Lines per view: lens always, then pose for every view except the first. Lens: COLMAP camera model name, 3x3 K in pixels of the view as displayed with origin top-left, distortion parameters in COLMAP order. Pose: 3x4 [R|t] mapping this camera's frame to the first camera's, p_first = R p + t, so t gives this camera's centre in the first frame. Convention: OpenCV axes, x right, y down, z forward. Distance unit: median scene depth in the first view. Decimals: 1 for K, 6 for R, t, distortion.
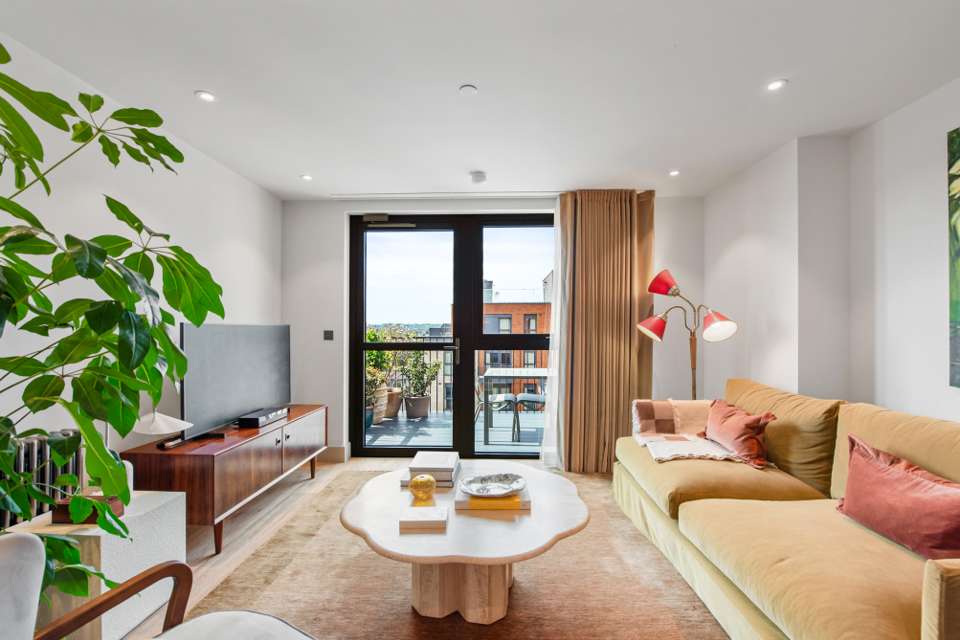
lens RADIAL K [[386.8, 0, 479.0], [0, 386.8, 326.6], [0, 0, 1]] dist [-0.002156, -0.000630]
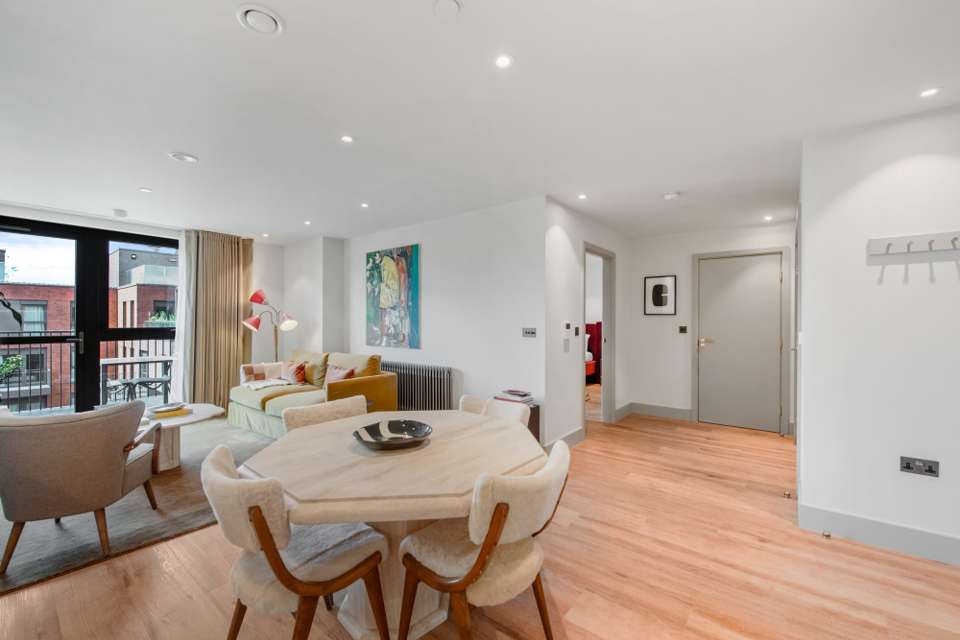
lens RADIAL K [[394.7, 0, 482.3], [0, 394.7, 324.5], [0, 0, 1]] dist [-0.001614, -0.011613]
pose [[0.574125, -0.003702, 0.818760, -0.416595], [-0.009491, 0.999892, 0.011177, -0.021874], [-0.818713, -0.014188, 0.574028, -0.881591]]
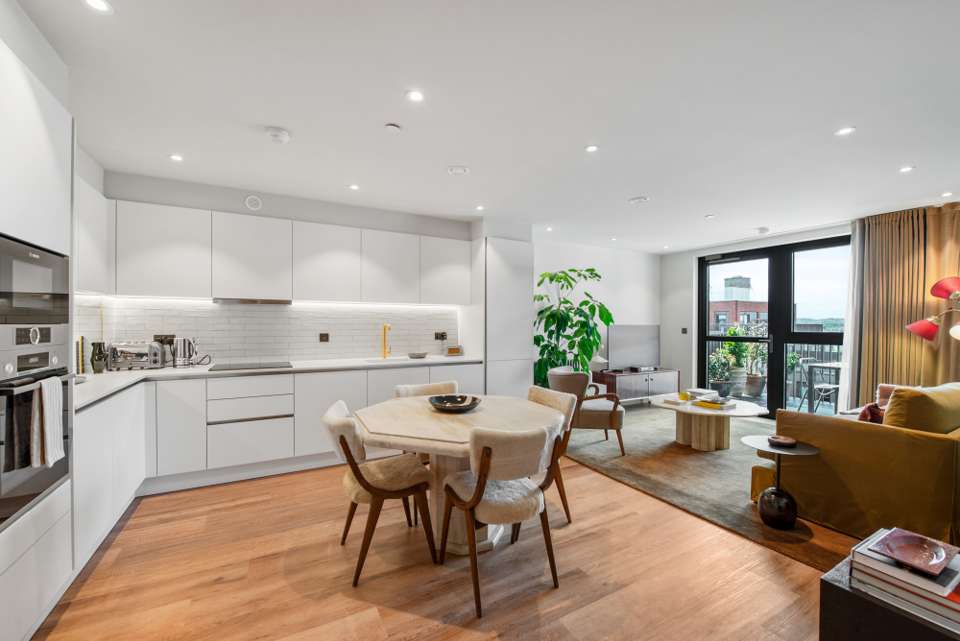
lens RADIAL K [[394.7, 0, 482.3], [0, 394.7, 325.0], [0, 0, 1]] dist [-0.001614, -0.011613]
pose [[0.500416, 0.003659, -0.865777, 0.841322], [0.004380, 0.999968, 0.006758, -0.023269], [0.865774, -0.007174, 0.500384, -0.804540]]
